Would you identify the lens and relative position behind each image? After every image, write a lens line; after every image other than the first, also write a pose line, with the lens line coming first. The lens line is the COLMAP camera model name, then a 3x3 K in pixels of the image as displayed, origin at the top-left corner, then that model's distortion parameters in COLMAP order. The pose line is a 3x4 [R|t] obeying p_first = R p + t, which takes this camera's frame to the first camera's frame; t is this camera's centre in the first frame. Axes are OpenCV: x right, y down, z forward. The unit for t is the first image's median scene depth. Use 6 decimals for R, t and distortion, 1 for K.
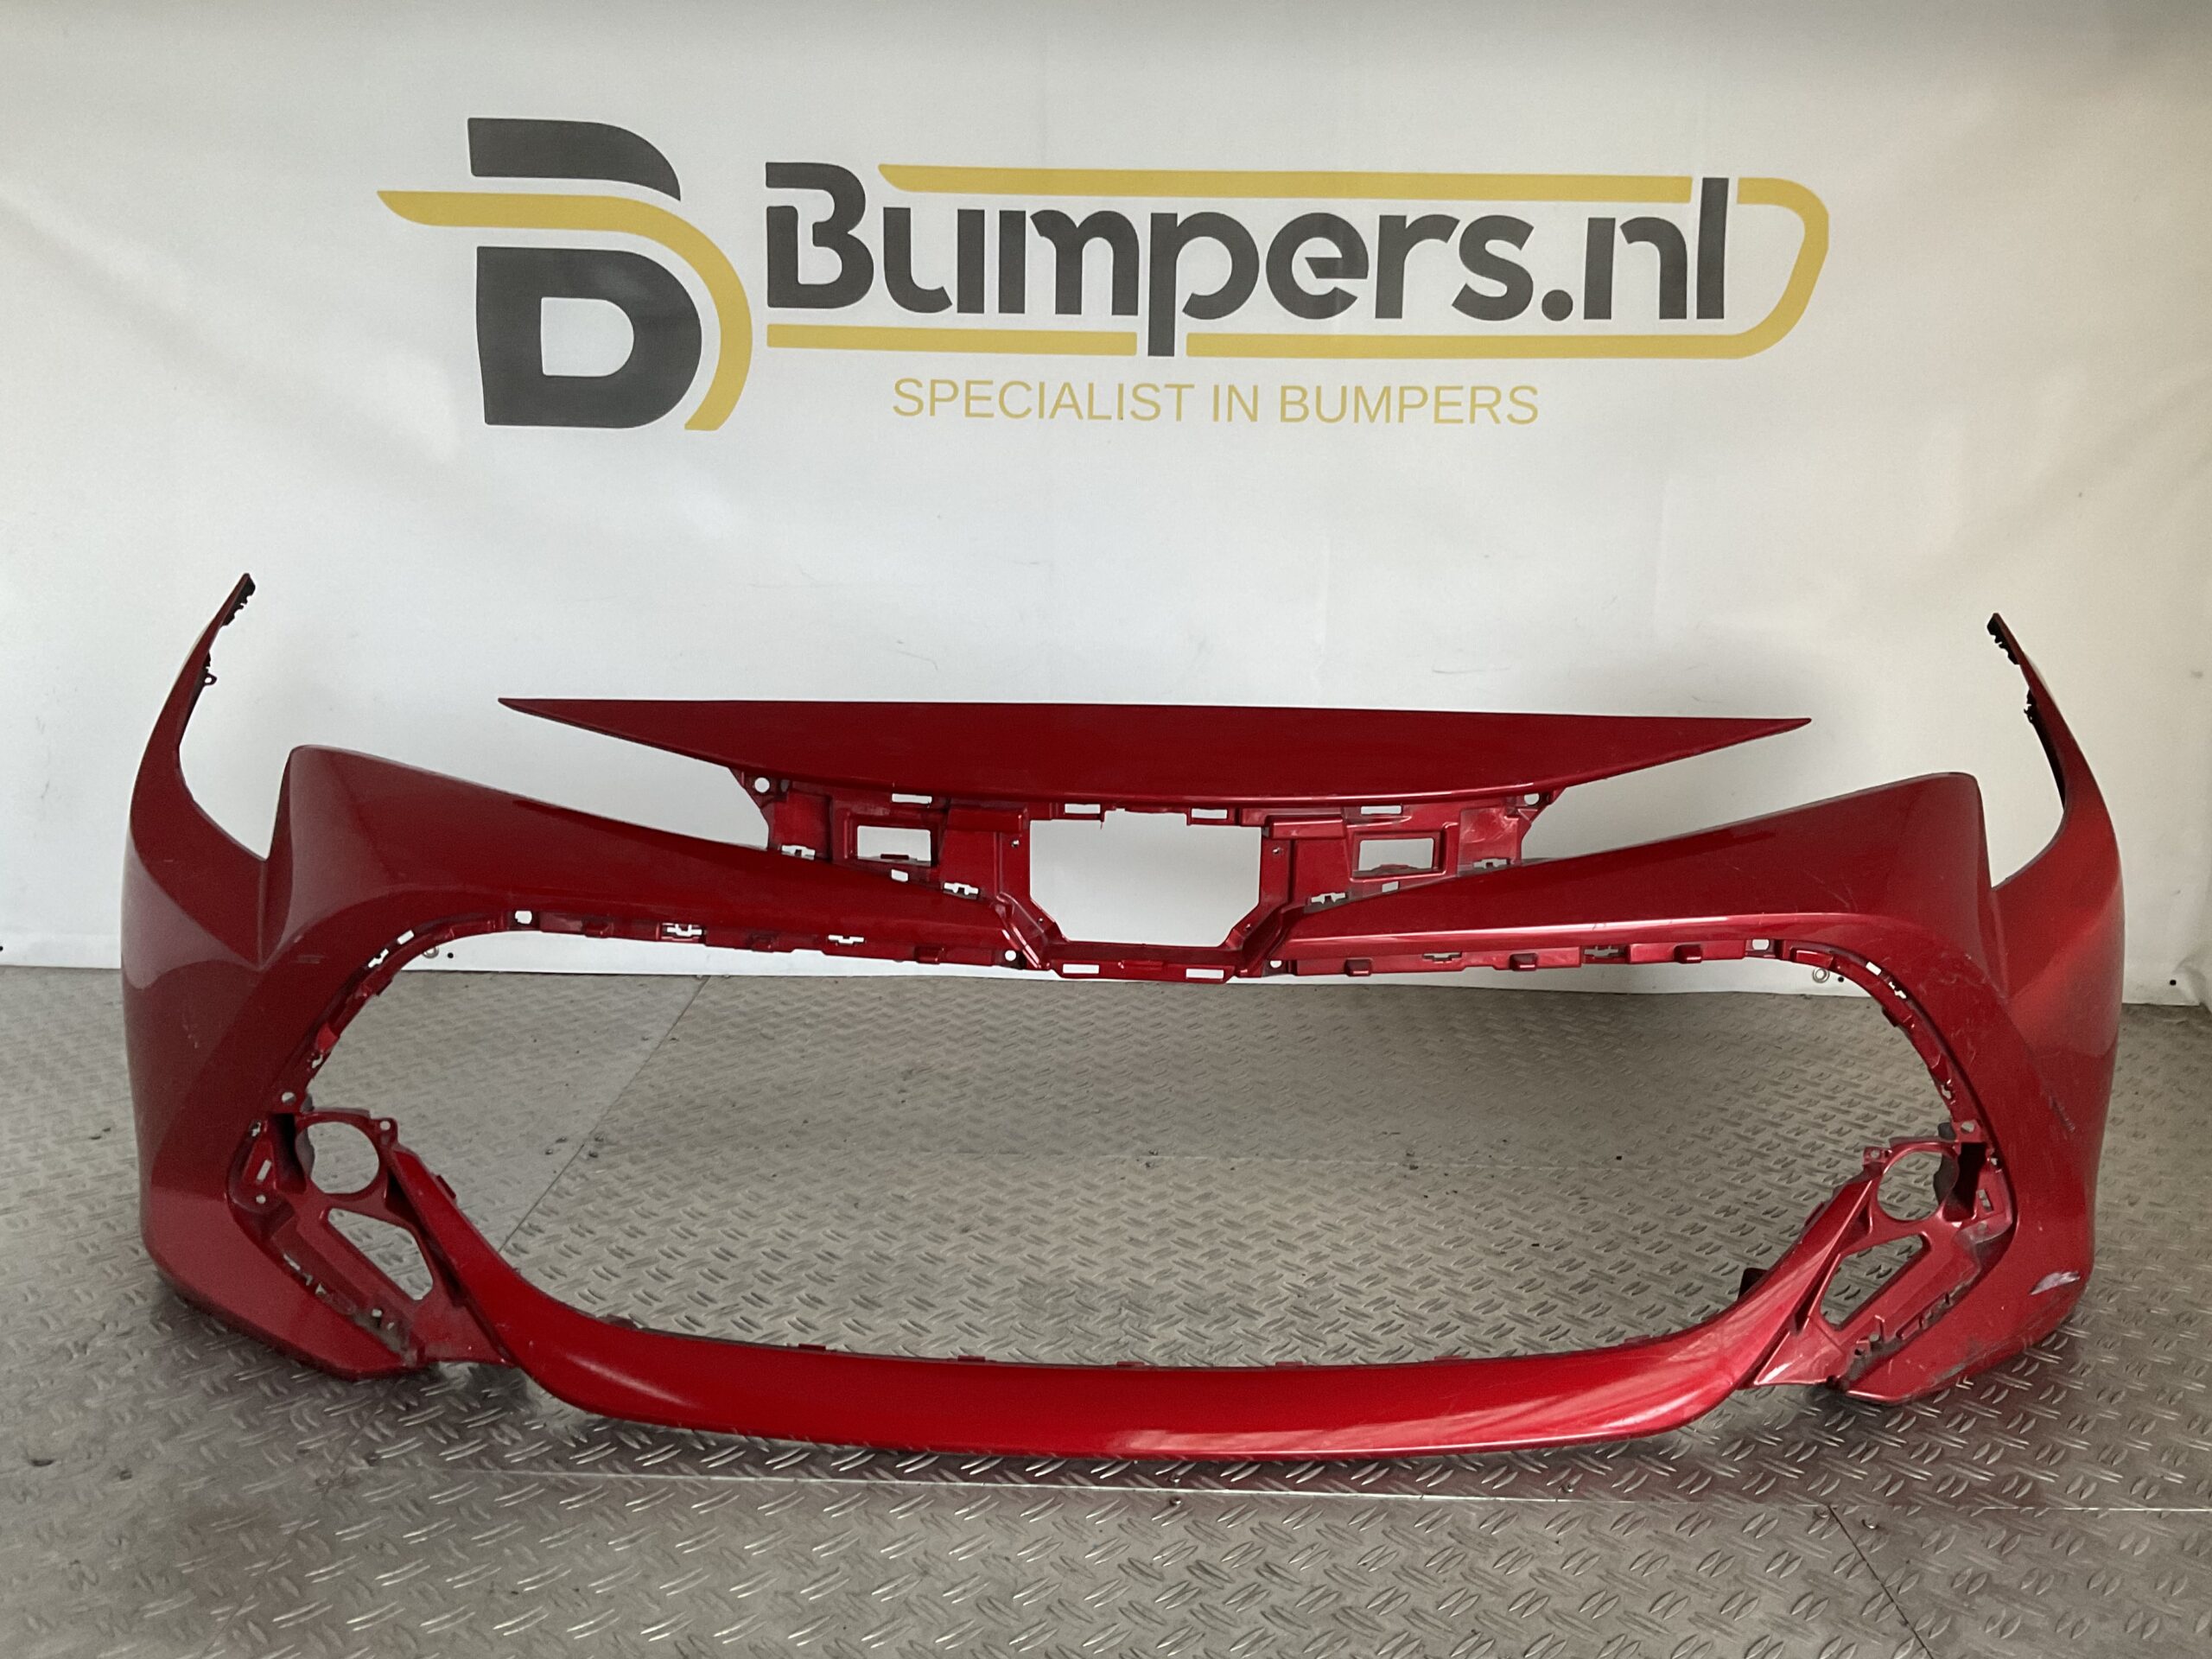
lens RADIAL K [[2224.3, 0, 1106.0], [0, 2224.3, 829.5], [0, 0, 1]] dist [0.007835, 0.007132]
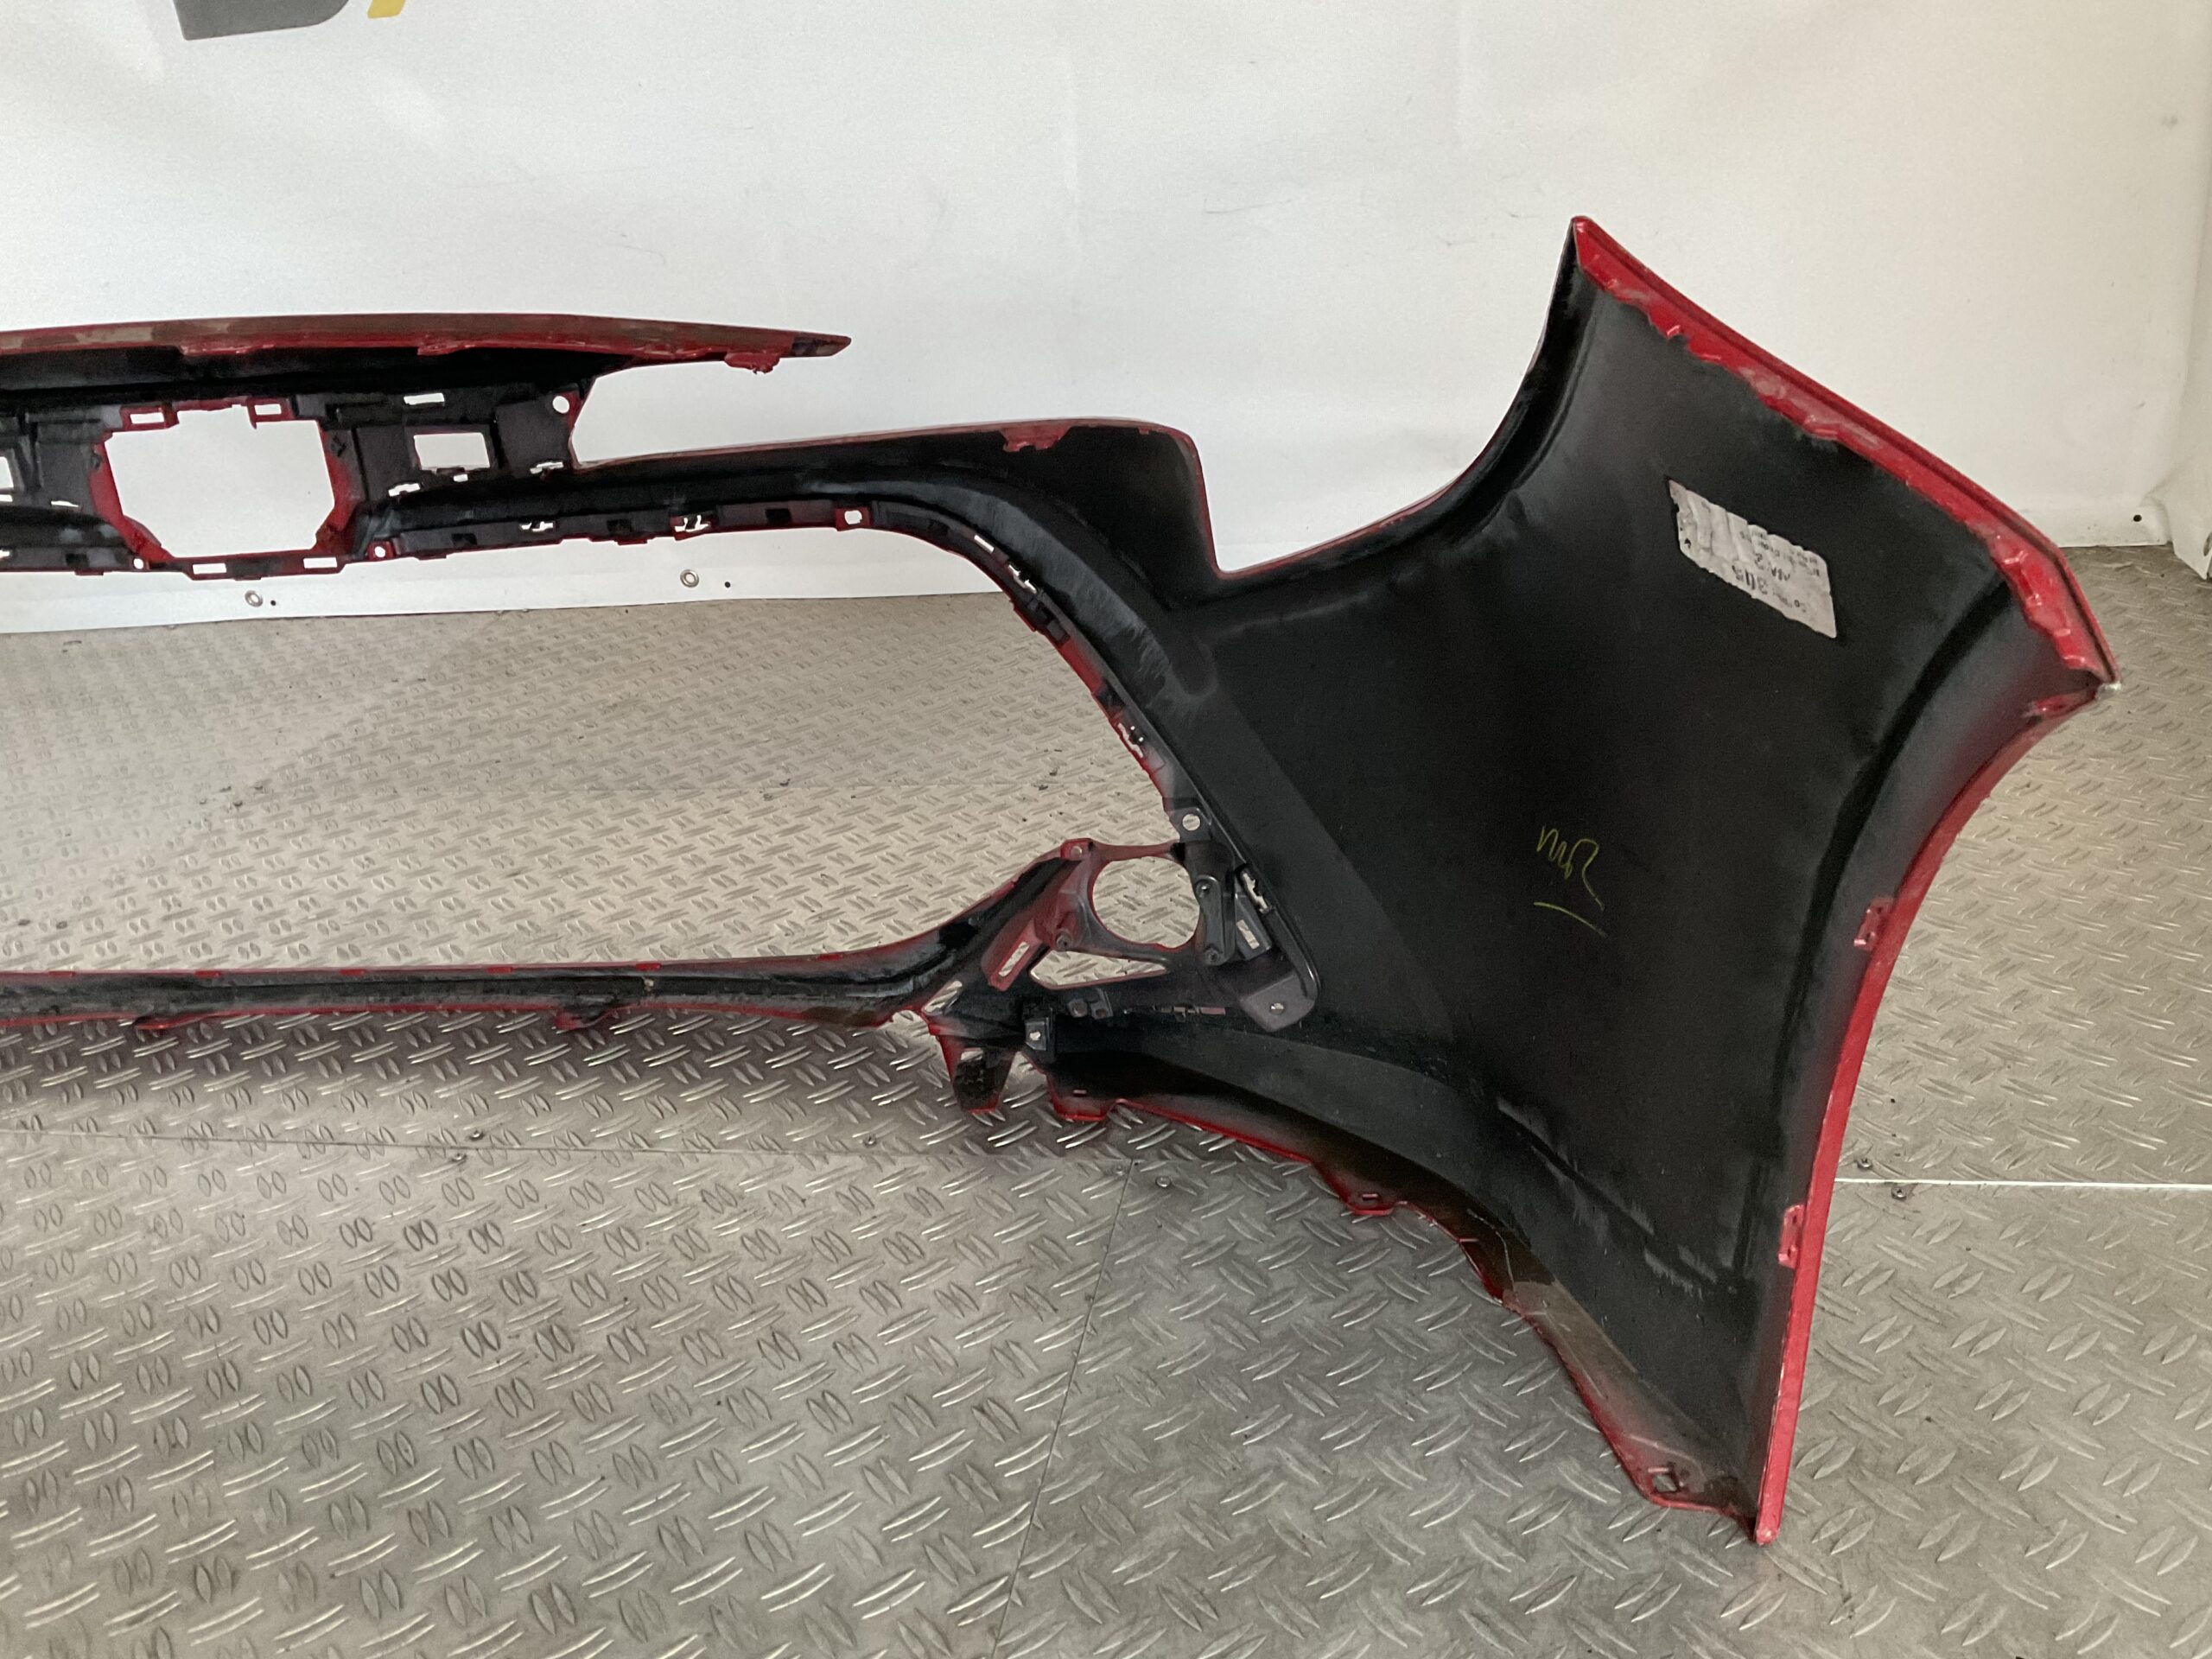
lens RADIAL K [[2346.3, 0, 1106.0], [0, 2346.3, 829.5], [0, 0, 1]] dist [-0.001226, -0.004452]
pose [[0.971976, -0.036037, -0.232303, 0.444005], [0.073844, 0.984965, 0.156174, 0.027930], [0.223183, -0.168951, 0.960023, 0.120125]]
